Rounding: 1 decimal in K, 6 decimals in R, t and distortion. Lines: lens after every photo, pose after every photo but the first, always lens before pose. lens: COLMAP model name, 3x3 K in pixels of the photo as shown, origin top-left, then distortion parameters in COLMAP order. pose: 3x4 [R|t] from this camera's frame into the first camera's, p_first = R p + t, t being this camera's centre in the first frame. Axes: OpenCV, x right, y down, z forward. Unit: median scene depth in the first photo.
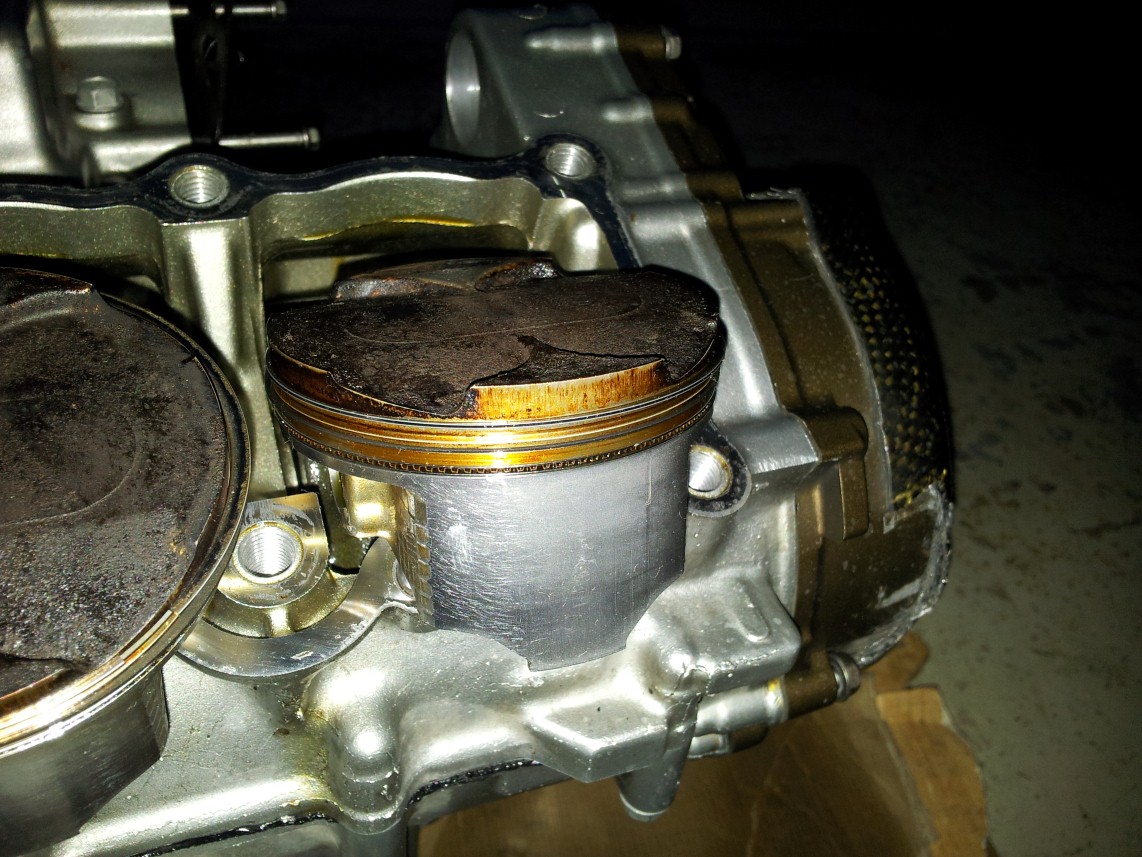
lens RADIAL K [[1007.9, 0, 566.2], [0, 1007.9, 423.4], [0, 0, 1]] dist [-0.010893, -0.019861]
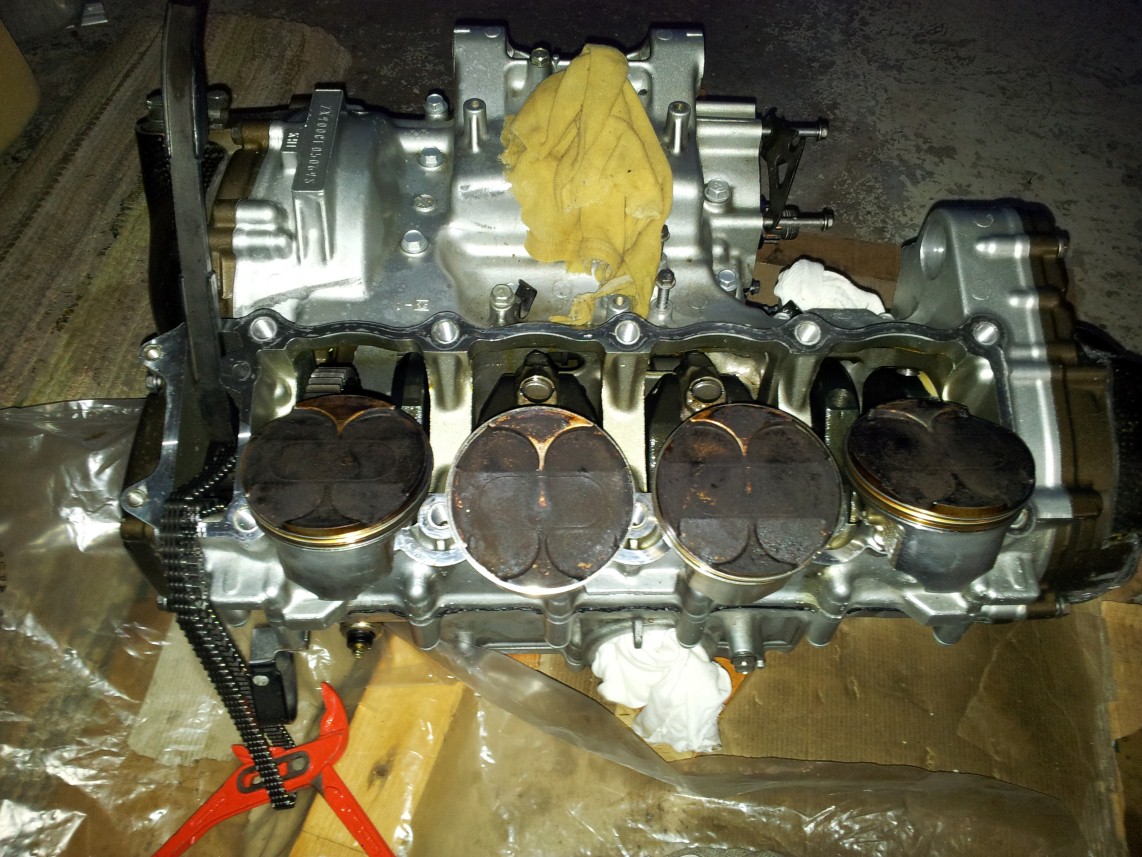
lens RADIAL K [[1007.9, 0, 566.2], [0, 1007.9, 423.4], [0, 0, 1]] dist [-0.010893, -0.019861]
pose [[0.940512, 0.221972, -0.257225, -0.230461], [-0.154908, 0.953964, 0.256820, -0.485489], [0.302390, -0.201697, 0.931600, -1.145640]]
